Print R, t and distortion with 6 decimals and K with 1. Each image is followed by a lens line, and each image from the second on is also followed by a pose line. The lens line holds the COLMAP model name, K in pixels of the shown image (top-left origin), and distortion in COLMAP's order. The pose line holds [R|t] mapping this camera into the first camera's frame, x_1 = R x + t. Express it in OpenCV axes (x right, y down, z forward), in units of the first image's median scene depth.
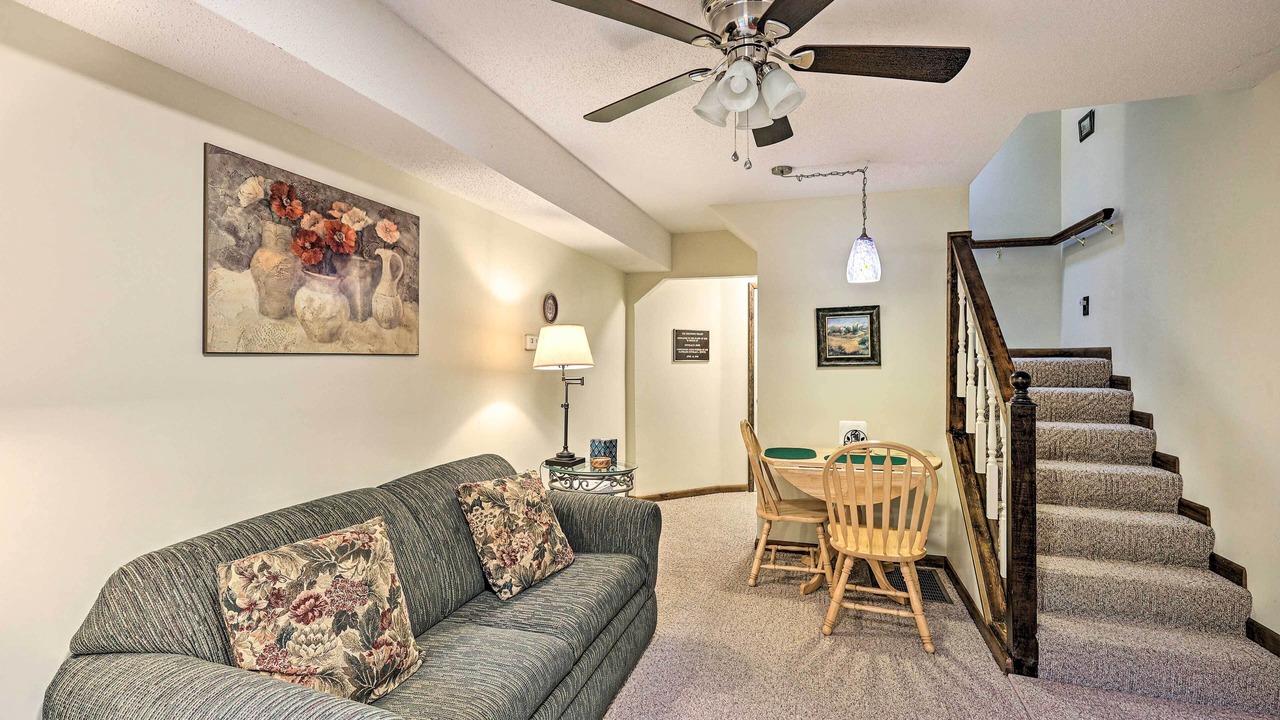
lens RADIAL K [[574.5, 0, 638.3], [0, 574.5, 355.9], [0, 0, 1]] dist [-0.001116, 0.000288]
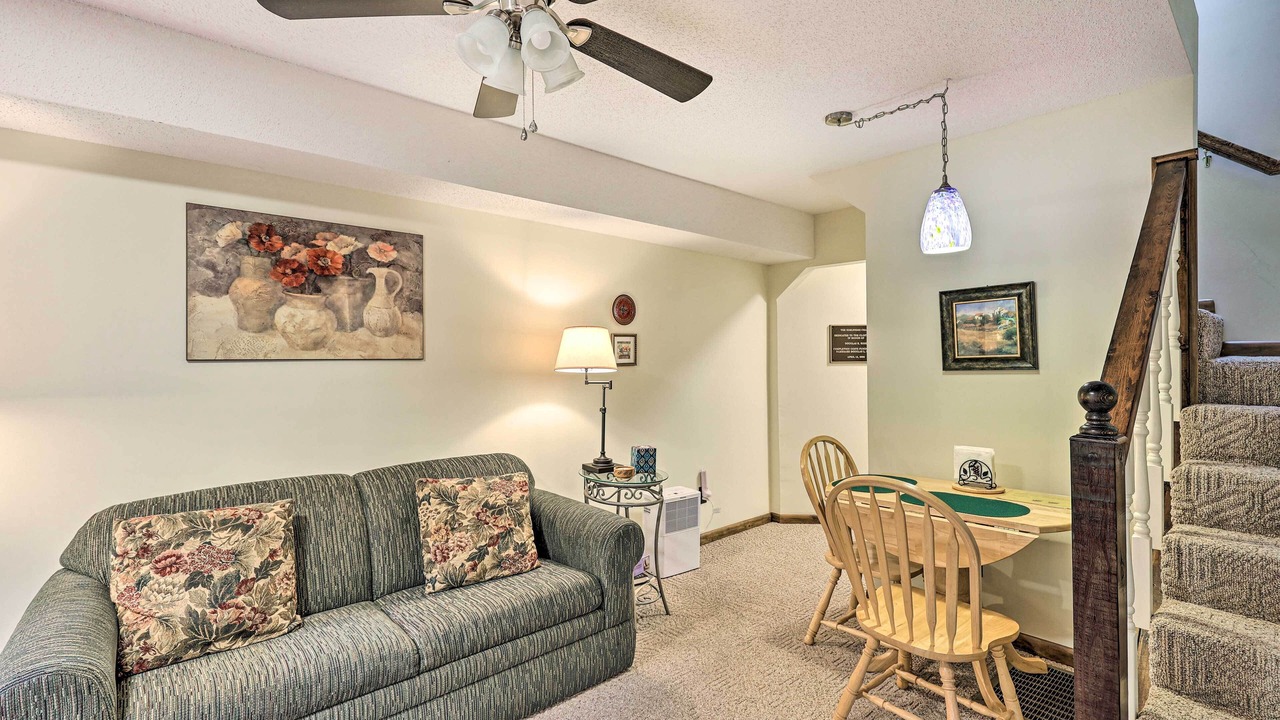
lens RADIAL K [[574.5, 0, 638.3], [0, 574.5, 355.8], [0, 0, 1]] dist [-0.001116, 0.000288]
pose [[0.860828, -0.008934, -0.508817, 0.558318], [0.008466, 0.999959, -0.003235, -0.001337], [0.508825, -0.001523, 0.860869, 0.260276]]
